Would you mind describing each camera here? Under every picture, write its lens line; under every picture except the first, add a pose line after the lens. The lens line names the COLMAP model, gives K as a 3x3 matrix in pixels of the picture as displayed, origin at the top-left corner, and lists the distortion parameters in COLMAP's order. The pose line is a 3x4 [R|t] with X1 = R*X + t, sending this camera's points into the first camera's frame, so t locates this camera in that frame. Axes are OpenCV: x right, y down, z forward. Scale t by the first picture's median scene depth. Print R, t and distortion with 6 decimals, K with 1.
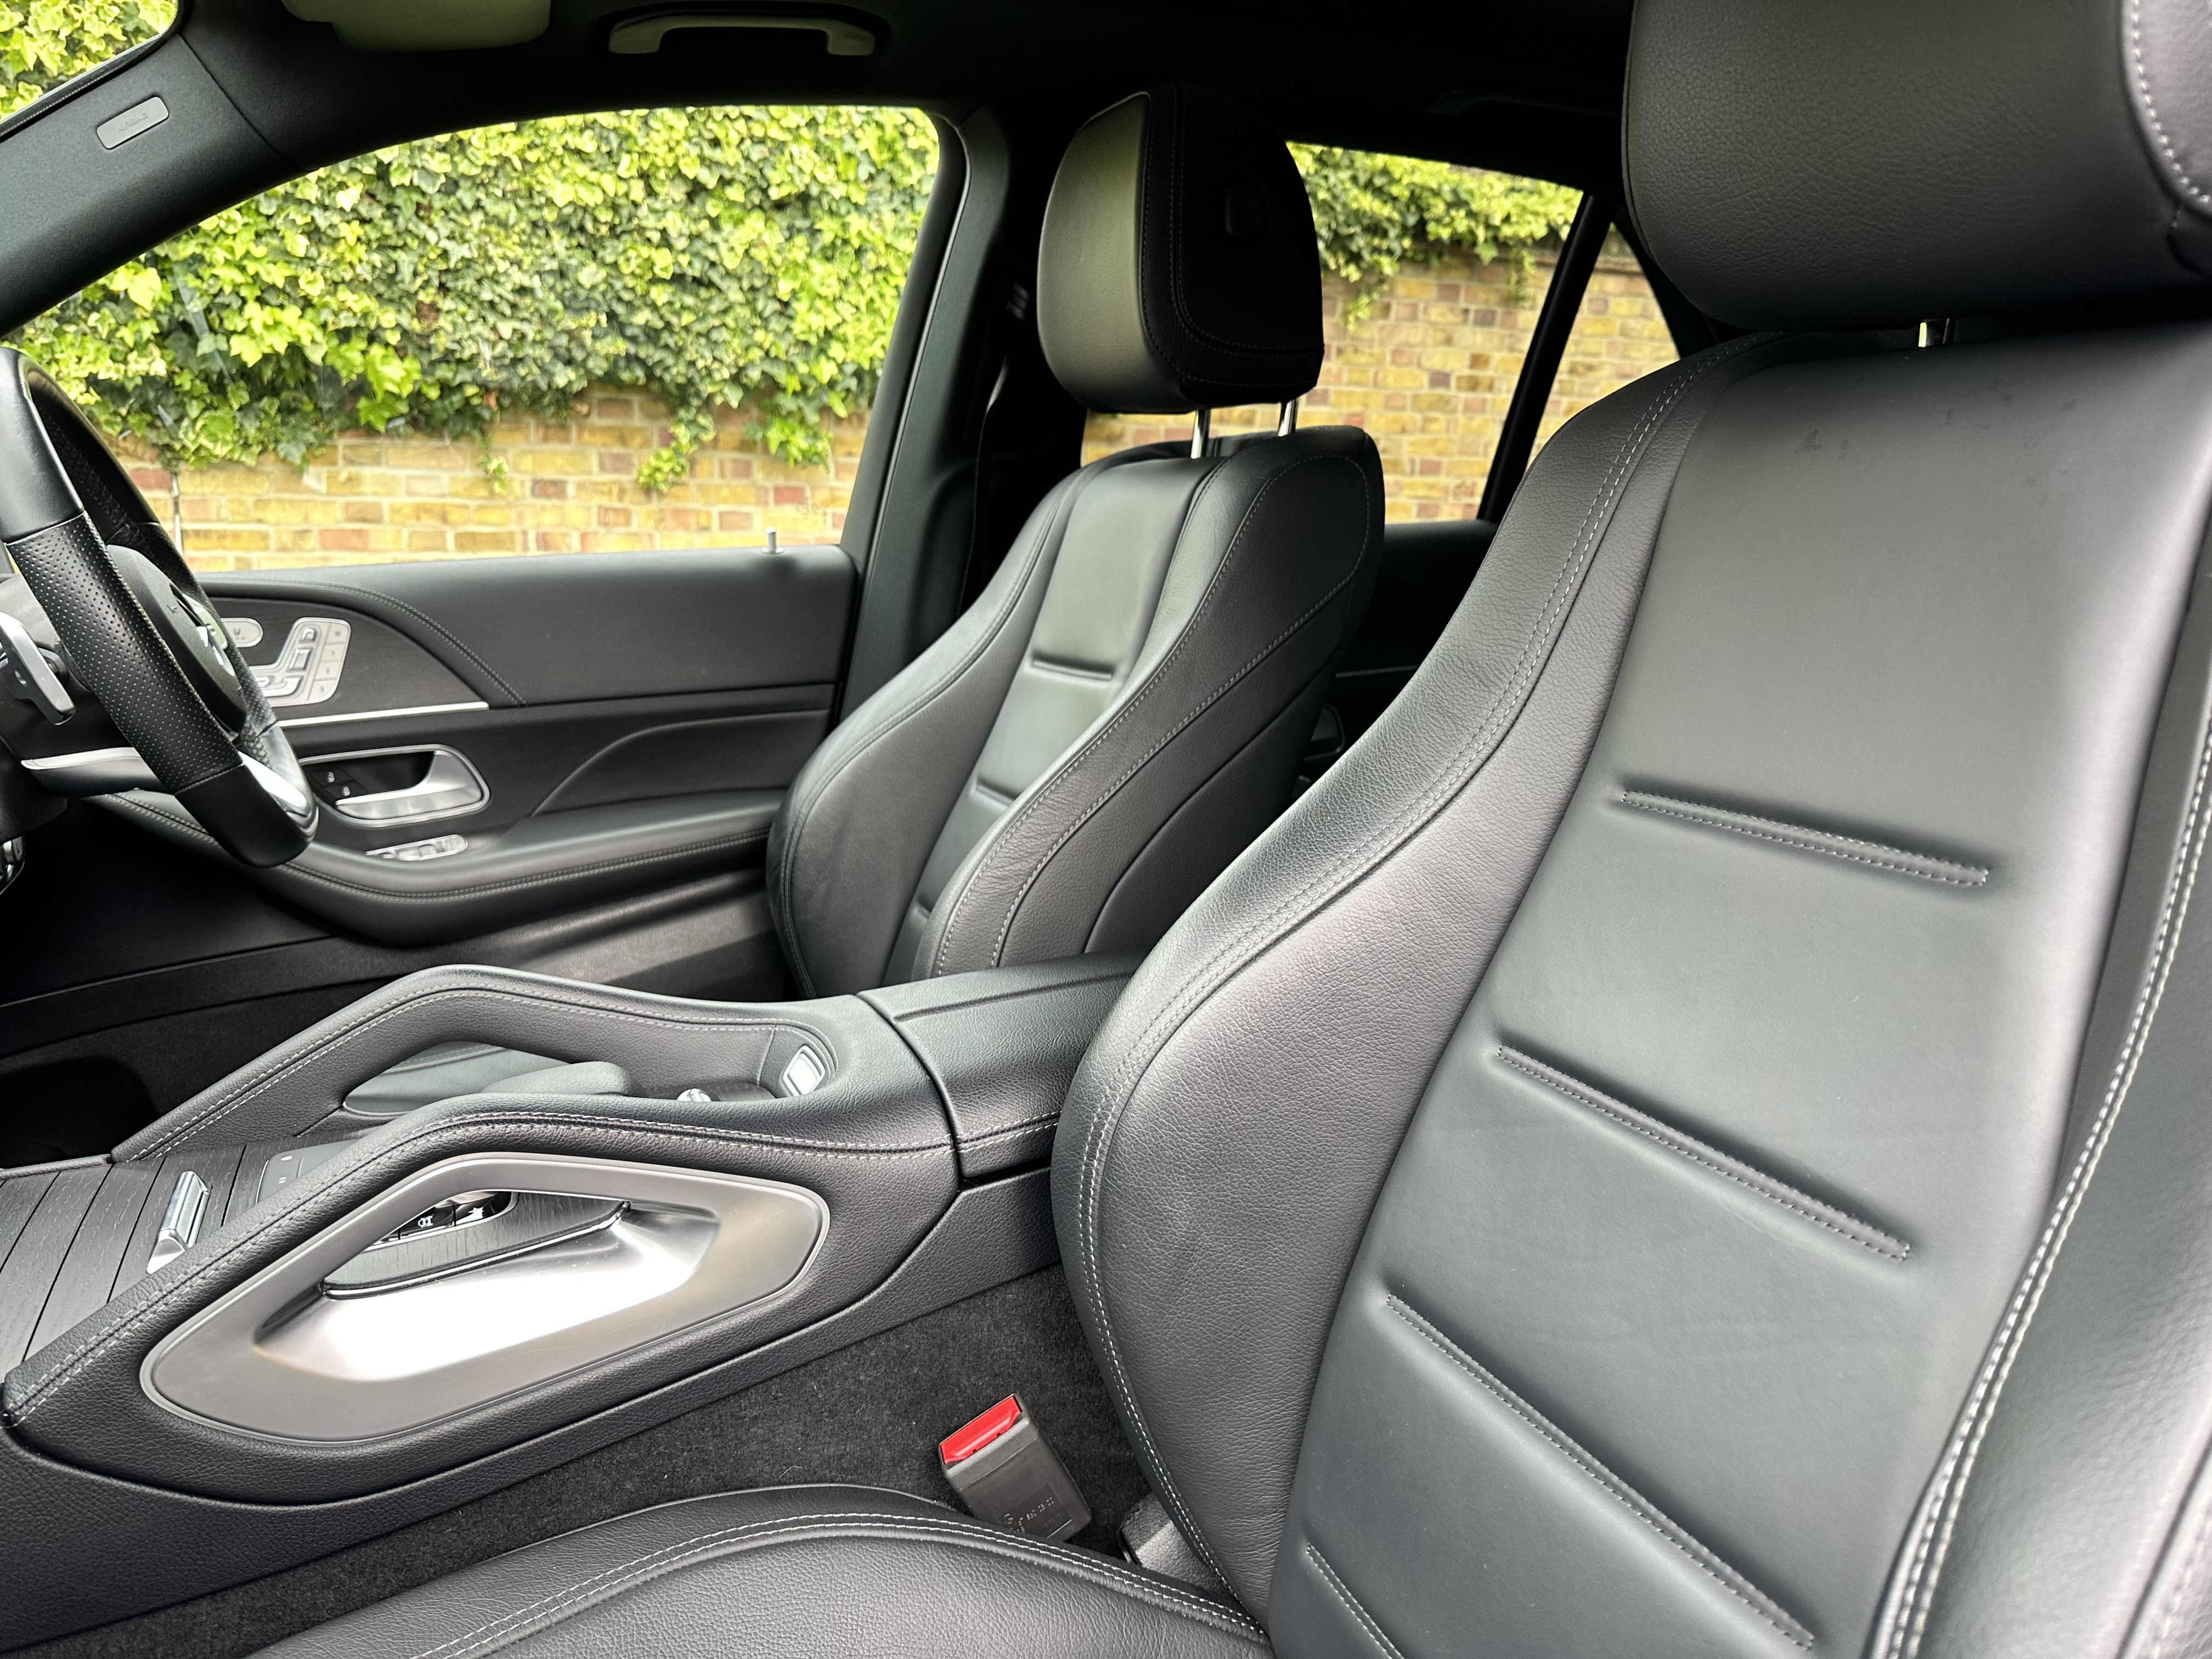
lens RADIAL K [[1634.8, 0, 1163.5], [0, 1634.8, 840.9], [0, 0, 1]] dist [0.029046, -0.057568]
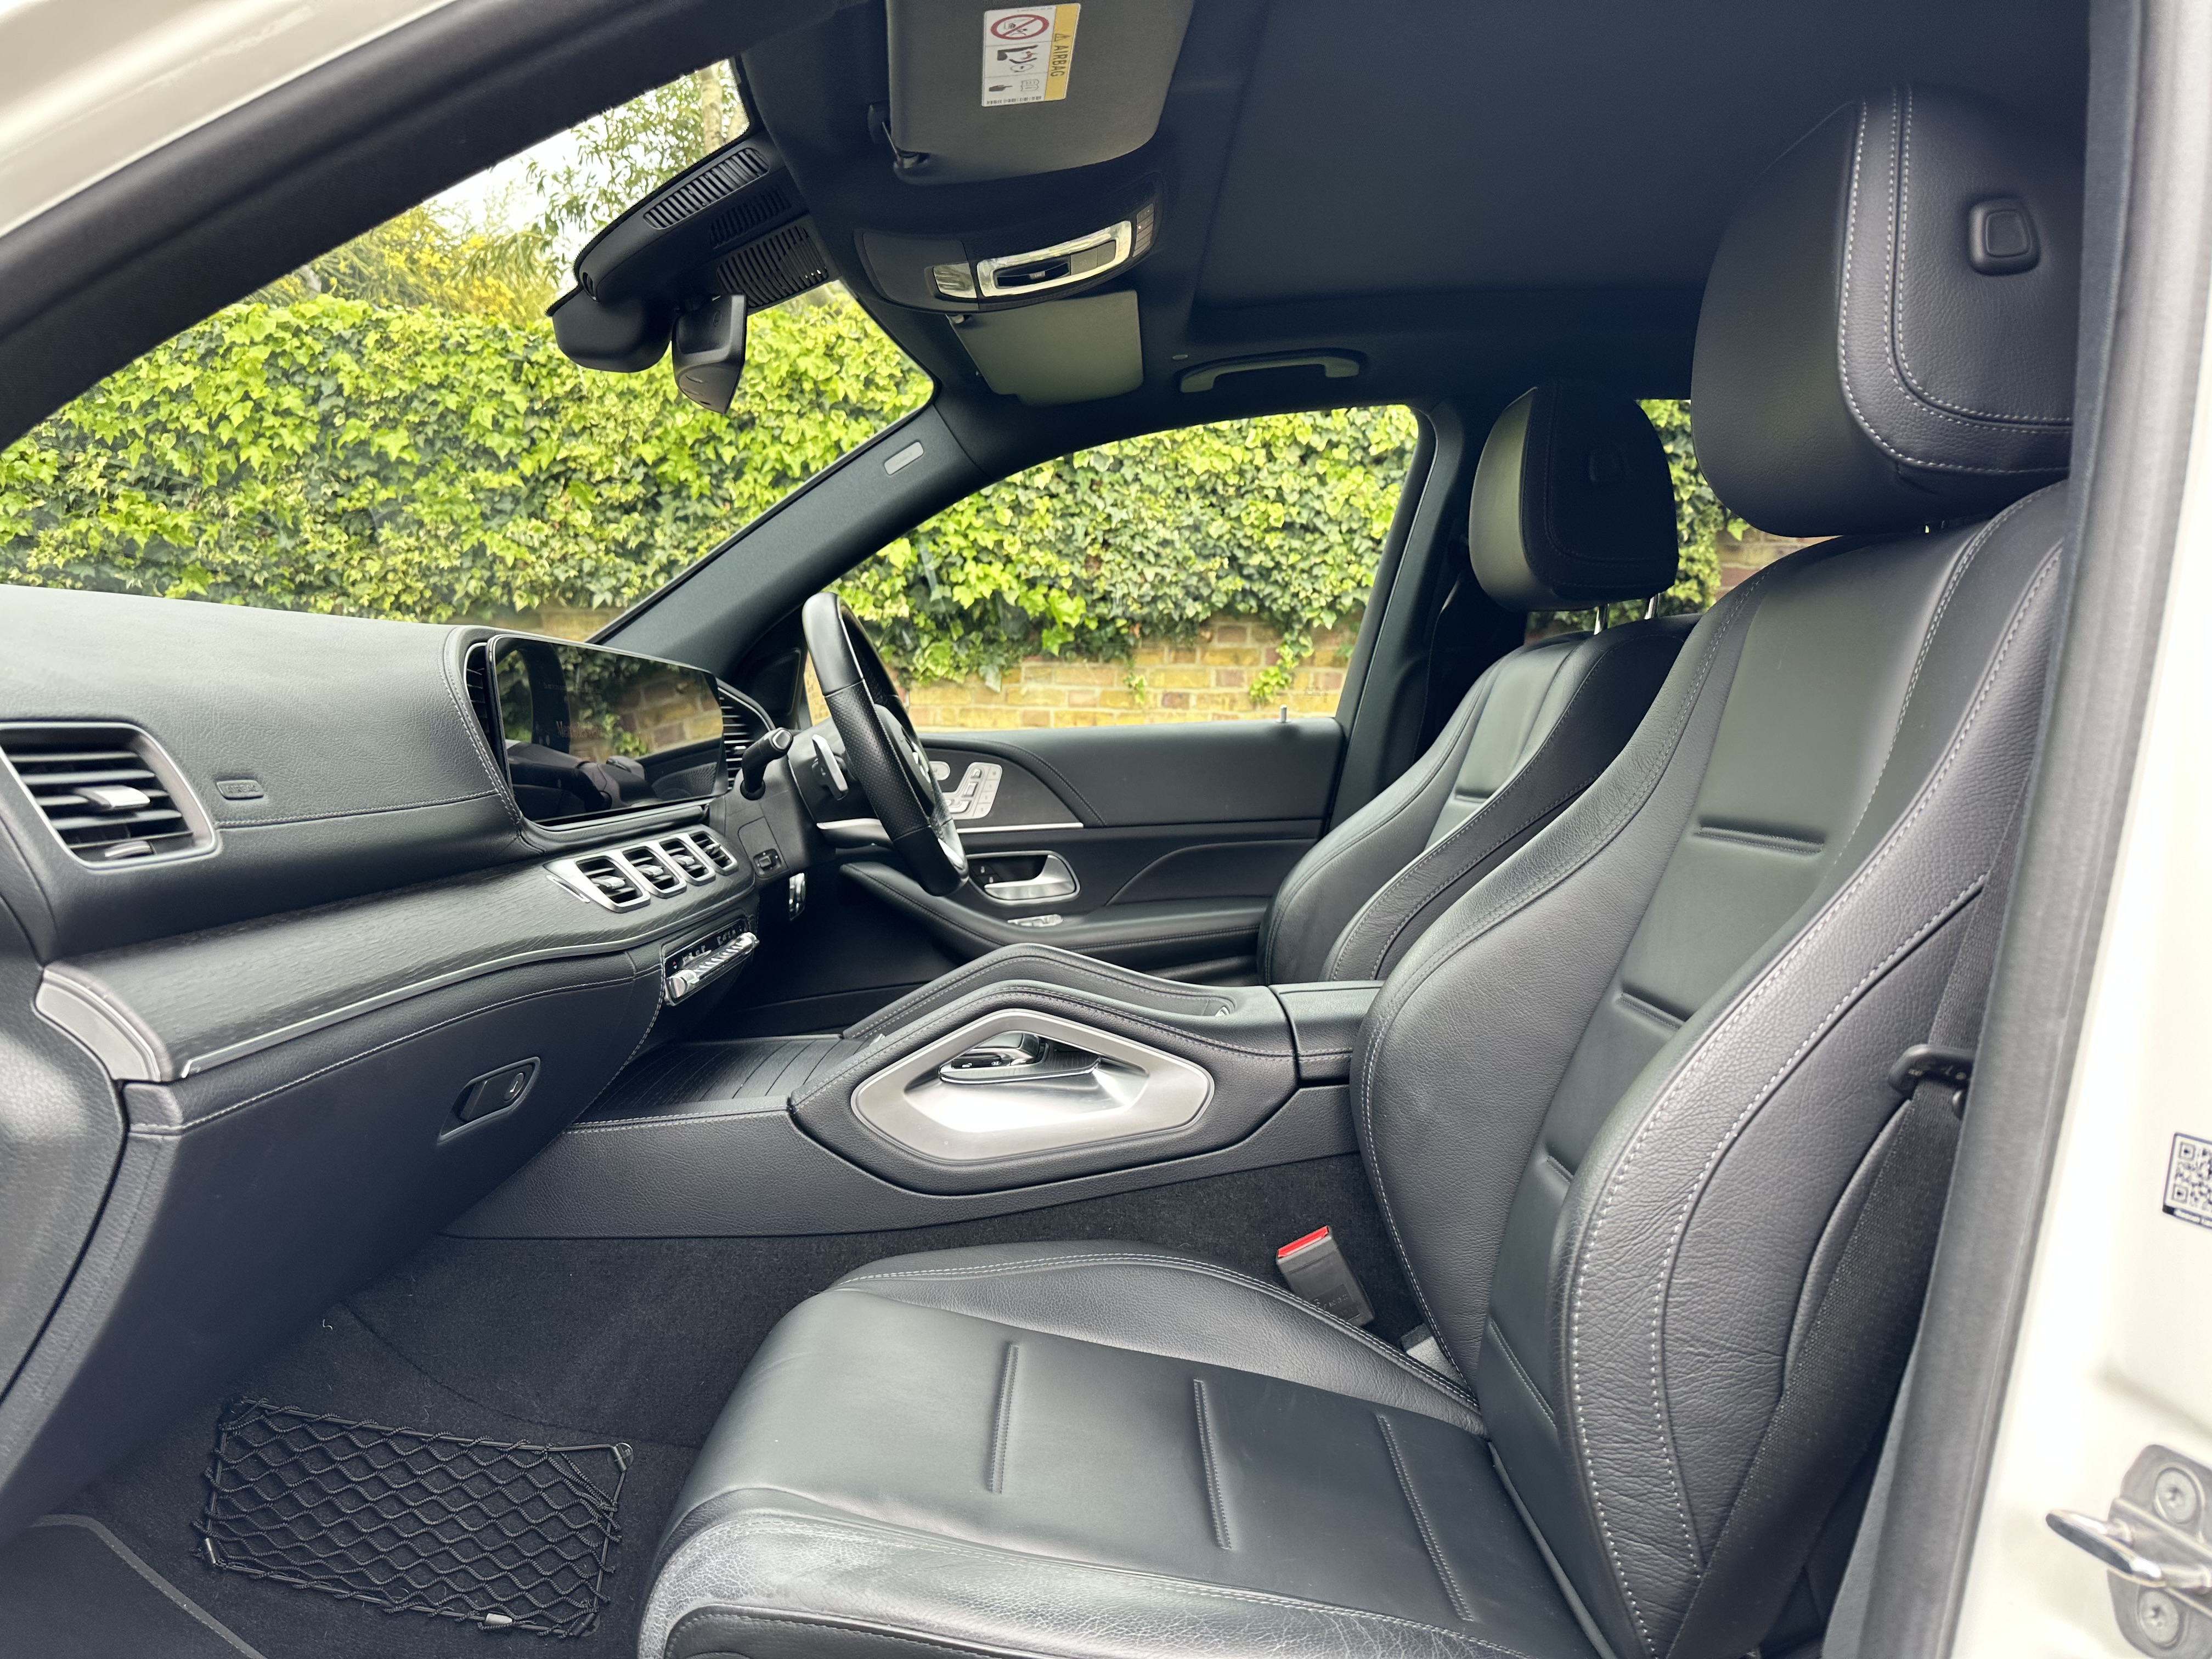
lens RADIAL K [[1634.8, 0, 1078.8], [0, 1634.8, 848.2], [0, 0, 1]] dist [0.029046, -0.057568]
pose [[0.910043, 0.027966, -0.413570, 0.072328], [-0.081281, 0.990392, -0.111883, 0.039500], [0.406468, 0.135433, 0.903572, -0.119948]]
